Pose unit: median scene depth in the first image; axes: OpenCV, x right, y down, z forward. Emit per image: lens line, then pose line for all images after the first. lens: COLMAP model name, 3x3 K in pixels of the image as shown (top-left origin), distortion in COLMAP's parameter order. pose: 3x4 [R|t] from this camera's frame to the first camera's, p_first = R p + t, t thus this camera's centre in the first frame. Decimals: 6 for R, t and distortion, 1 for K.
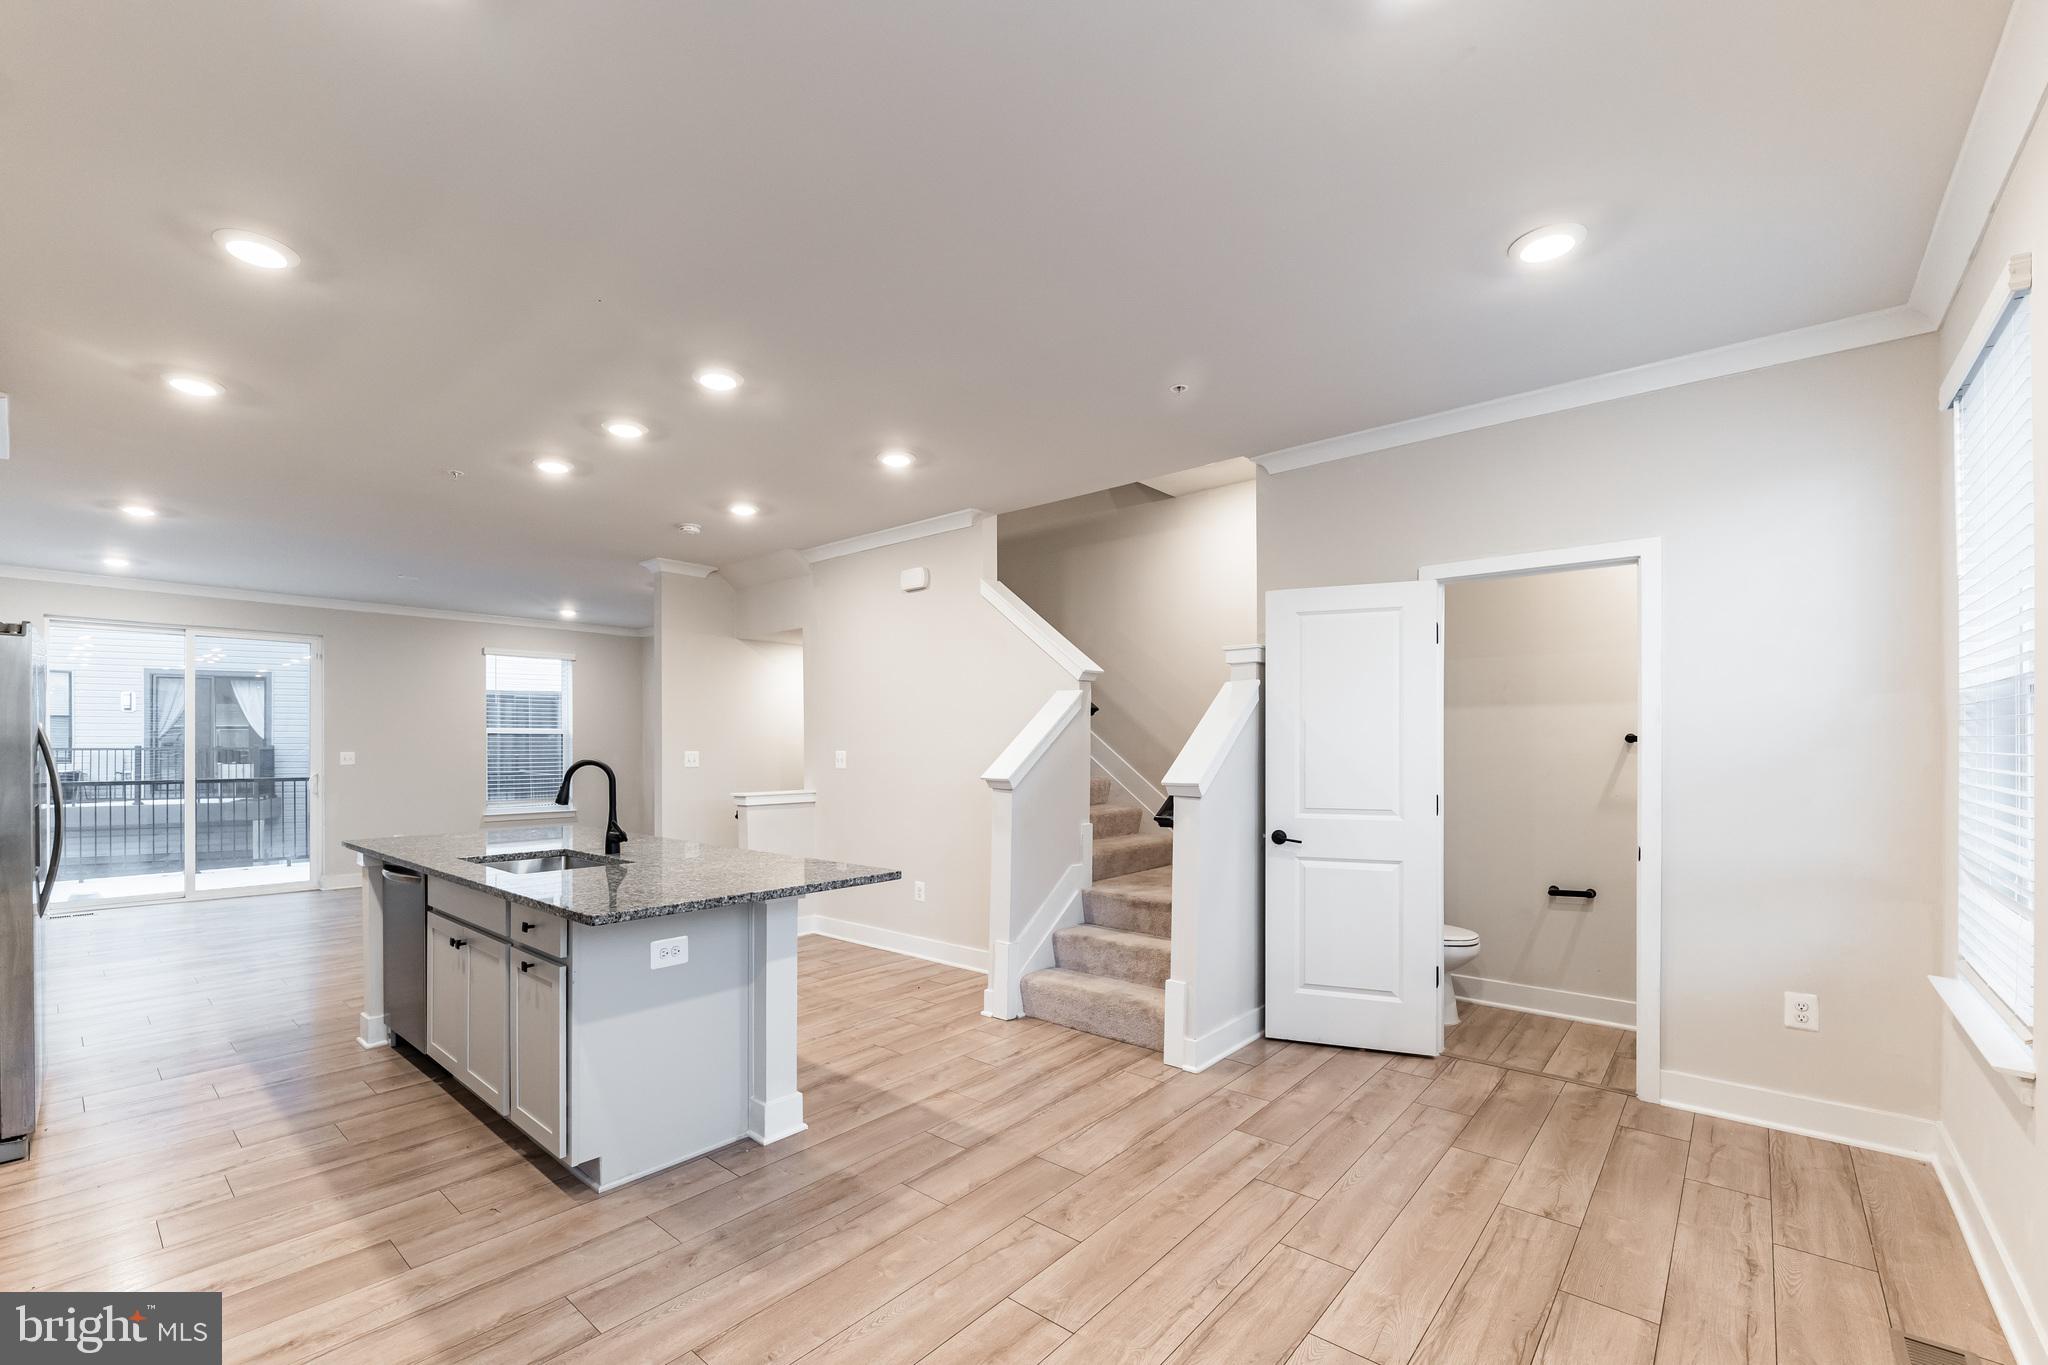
lens RADIAL K [[860.6, 0, 1000.5], [0, 860.6, 736.7], [0, 0, 1]] dist [-0.014410, 0.000395]
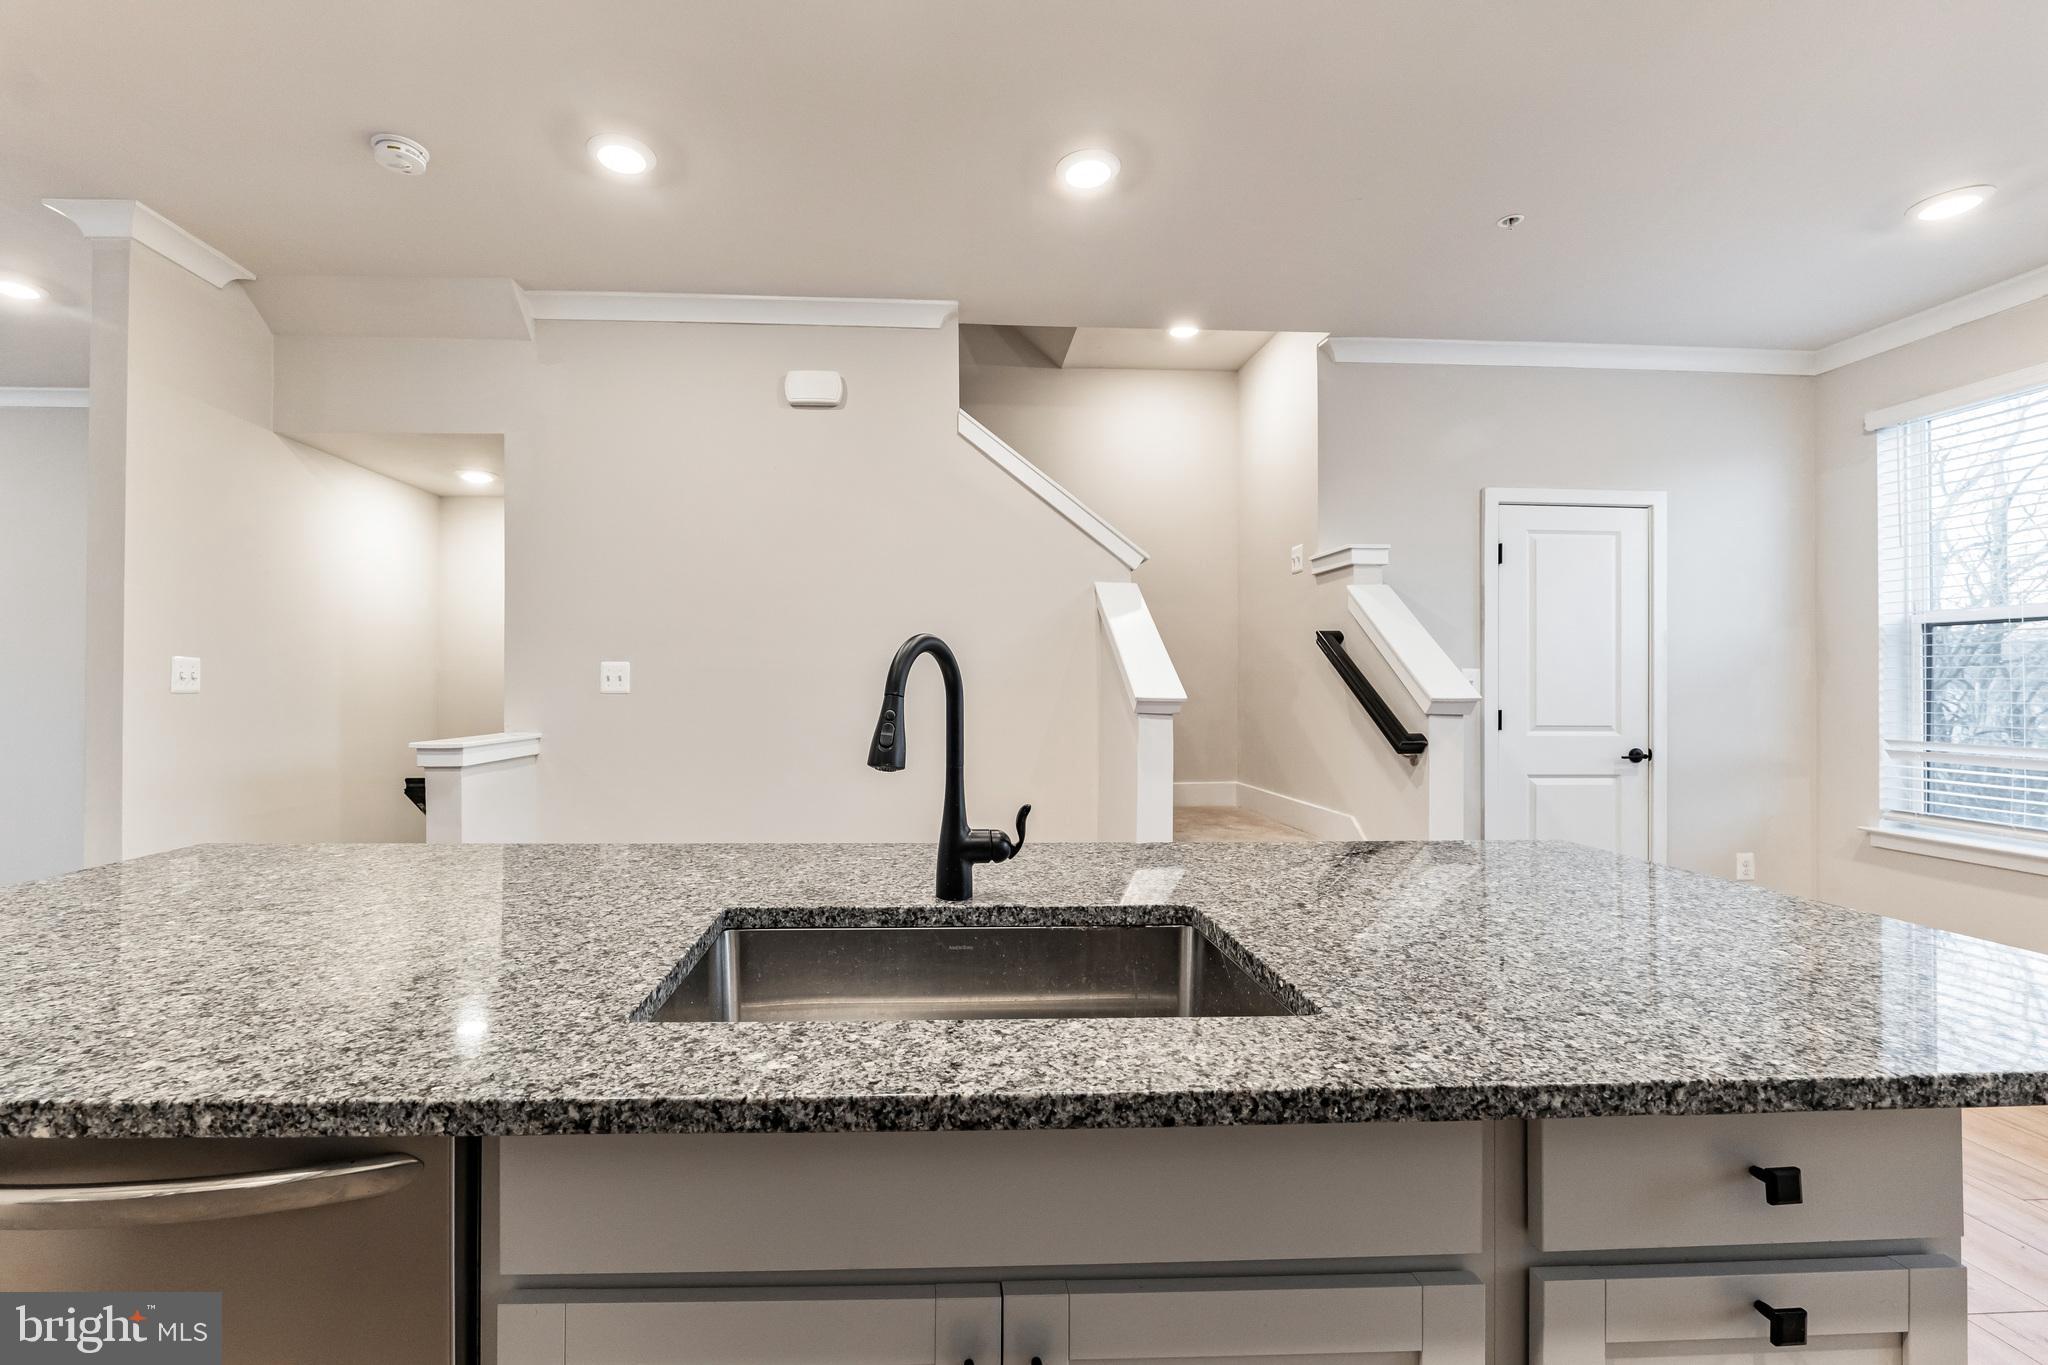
lens RADIAL K [[860.6, 0, 1008.7], [0, 860.6, 675.9], [0, 0, 1]] dist [-0.014410, 0.000395]
pose [[0.718318, 0.011490, 0.695620, -0.611176], [-0.013260, 0.999908, -0.002824, 0.037087], [-0.695589, -0.007195, 0.718404, 0.639790]]
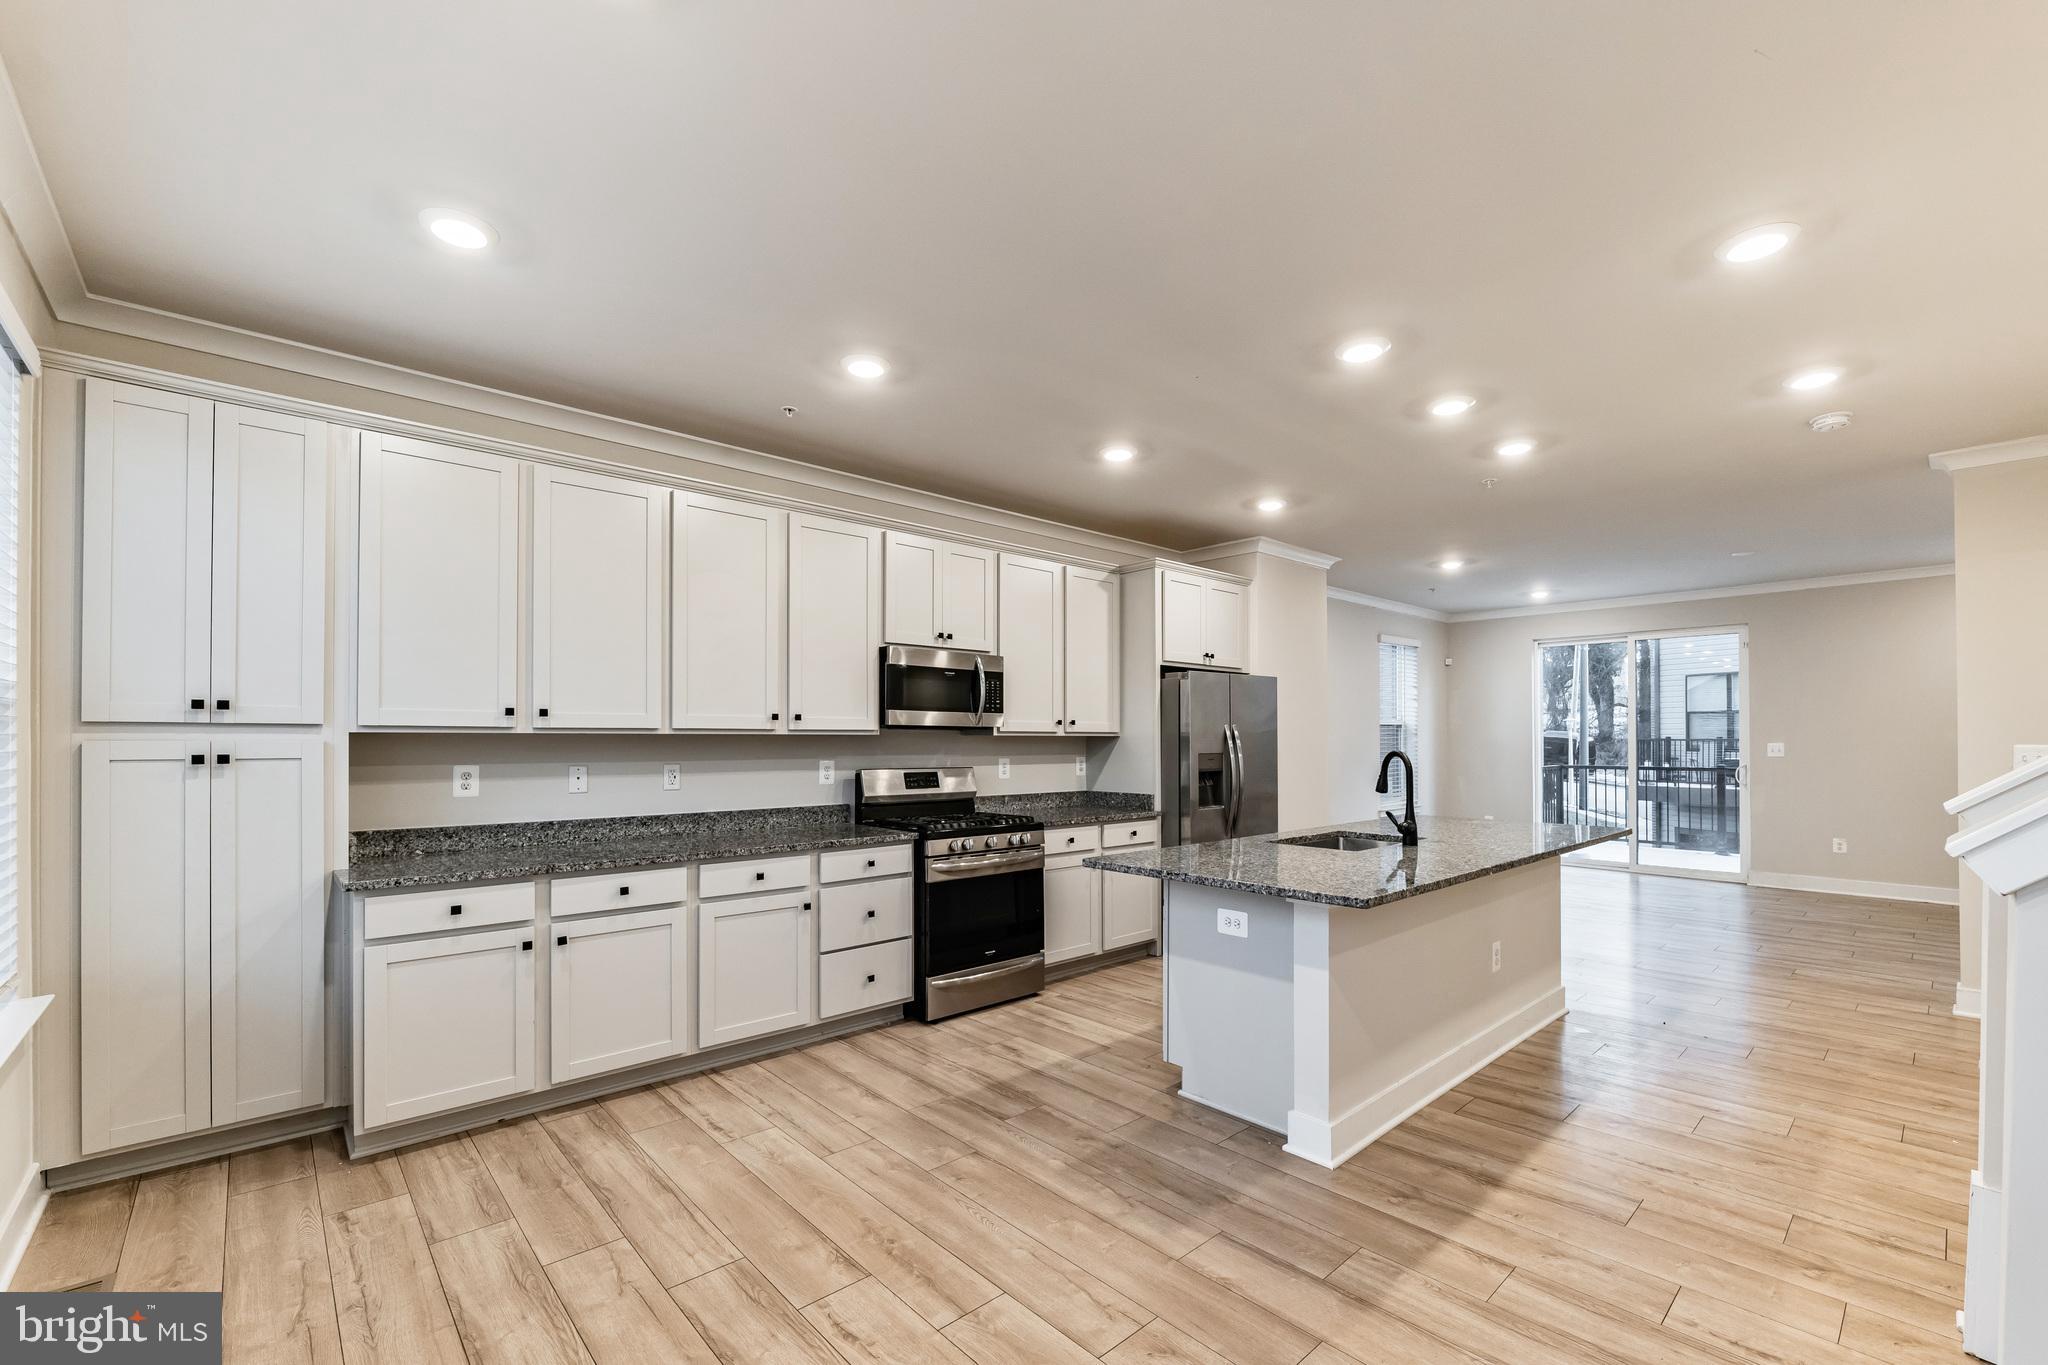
lens RADIAL K [[860.6, 0, 1025.5], [0, 860.6, 734.0], [0, 0, 1]] dist [-0.014410, 0.000395]
pose [[-0.112379, -0.003800, -0.993658, 0.522255], [0.013725, 0.999891, -0.005376, 0.006169], [0.993571, -0.014242, -0.112315, 0.599417]]
